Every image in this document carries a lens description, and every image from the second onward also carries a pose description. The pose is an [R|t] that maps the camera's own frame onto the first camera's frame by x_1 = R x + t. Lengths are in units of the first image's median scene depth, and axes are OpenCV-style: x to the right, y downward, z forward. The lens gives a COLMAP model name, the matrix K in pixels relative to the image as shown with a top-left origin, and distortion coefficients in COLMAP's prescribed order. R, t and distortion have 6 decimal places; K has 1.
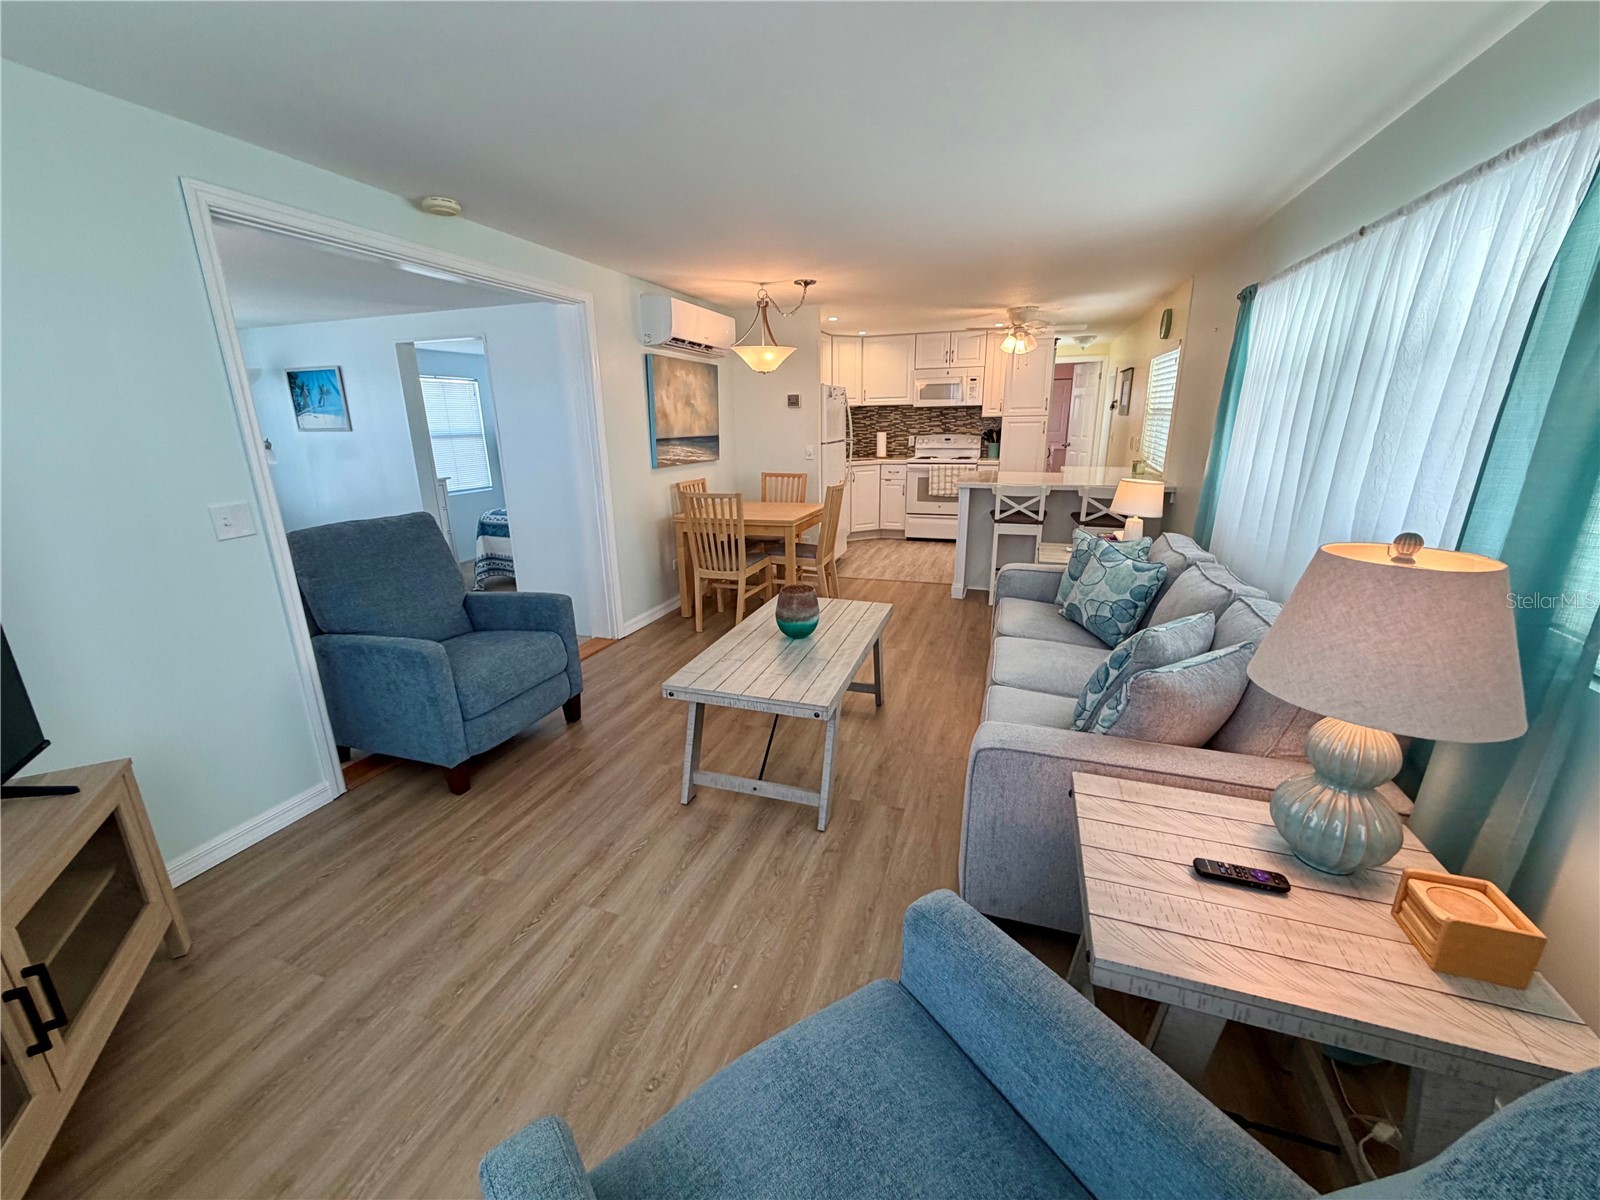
lens RADIAL K [[637.6, 0, 798.4], [0, 637.6, 601.6], [0, 0, 1]] dist [0.000224, -0.000078]
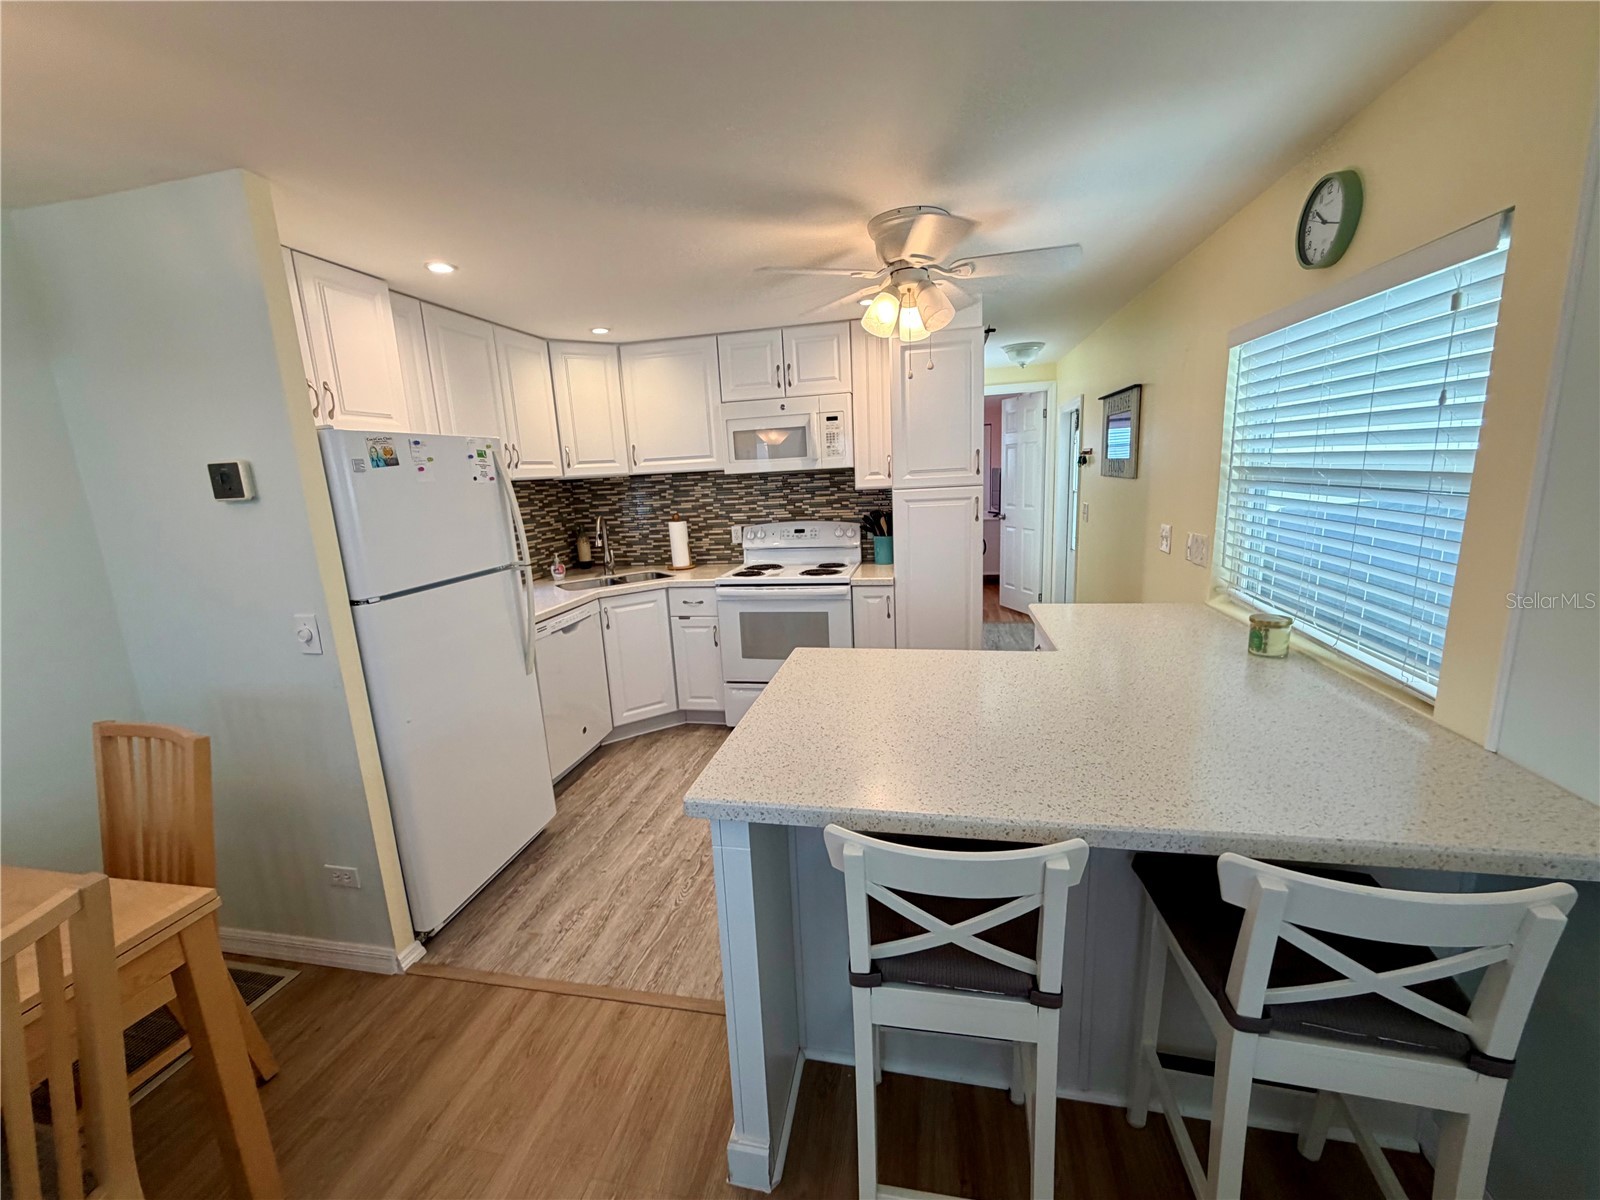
lens RADIAL K [[637.6, 0, 797.0], [0, 637.6, 599.3], [0, 0, 1]] dist [0.000224, -0.000078]
pose [[0.992257, -0.055250, 0.111237, 0.171517], [0.064901, 0.994257, -0.085092, -0.154001], [-0.105897, 0.091652, 0.990144, 0.483200]]
